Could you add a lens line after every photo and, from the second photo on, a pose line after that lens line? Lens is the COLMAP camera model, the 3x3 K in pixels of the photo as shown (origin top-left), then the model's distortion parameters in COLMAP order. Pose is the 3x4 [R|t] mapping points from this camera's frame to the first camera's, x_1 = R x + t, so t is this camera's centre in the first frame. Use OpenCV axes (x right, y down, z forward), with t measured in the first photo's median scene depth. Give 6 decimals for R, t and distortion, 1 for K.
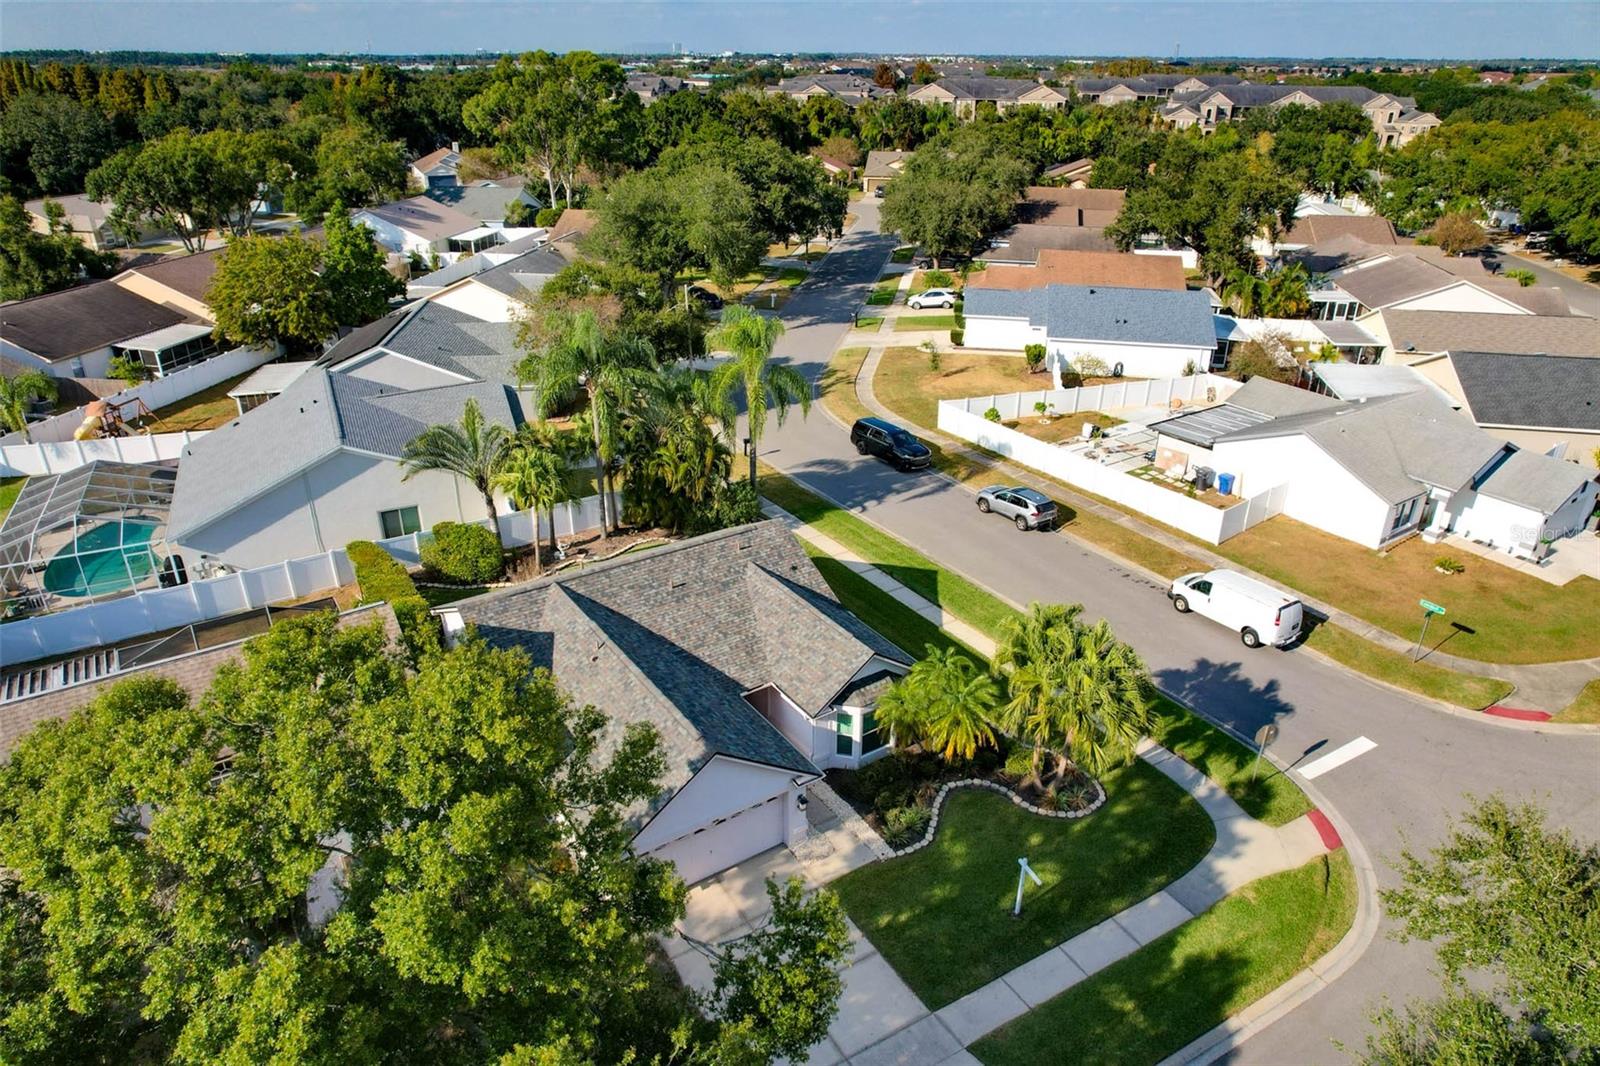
lens RADIAL K [[1017.6, 0, 802.1], [0, 1017.6, 541.4], [0, 0, 1]] dist [-0.069077, 0.056008]
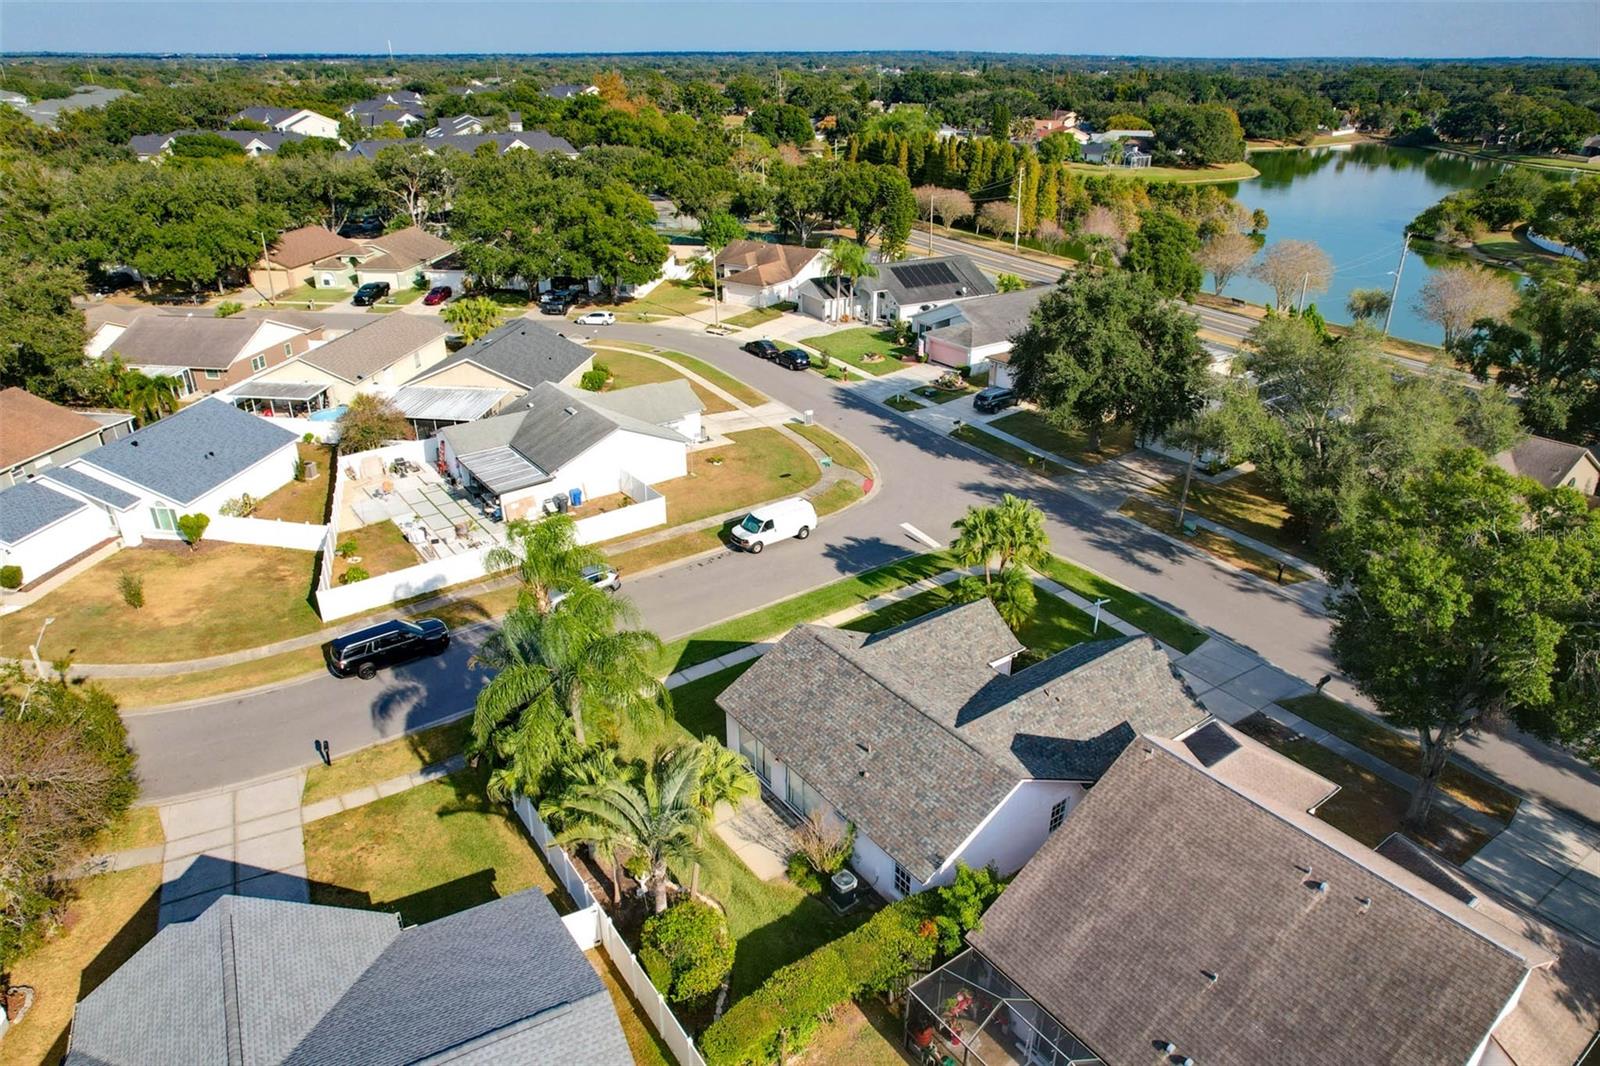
lens RADIAL K [[1017.6, 0, 802.1], [0, 1017.6, 543.9], [0, 0, 1]] dist [-0.069077, 0.056008]
pose [[-0.039480, -0.443479, 0.895415, -0.753725], [0.433808, 0.799650, 0.415176, -0.426383], [-0.900140, 0.404829, 0.160814, 0.617764]]
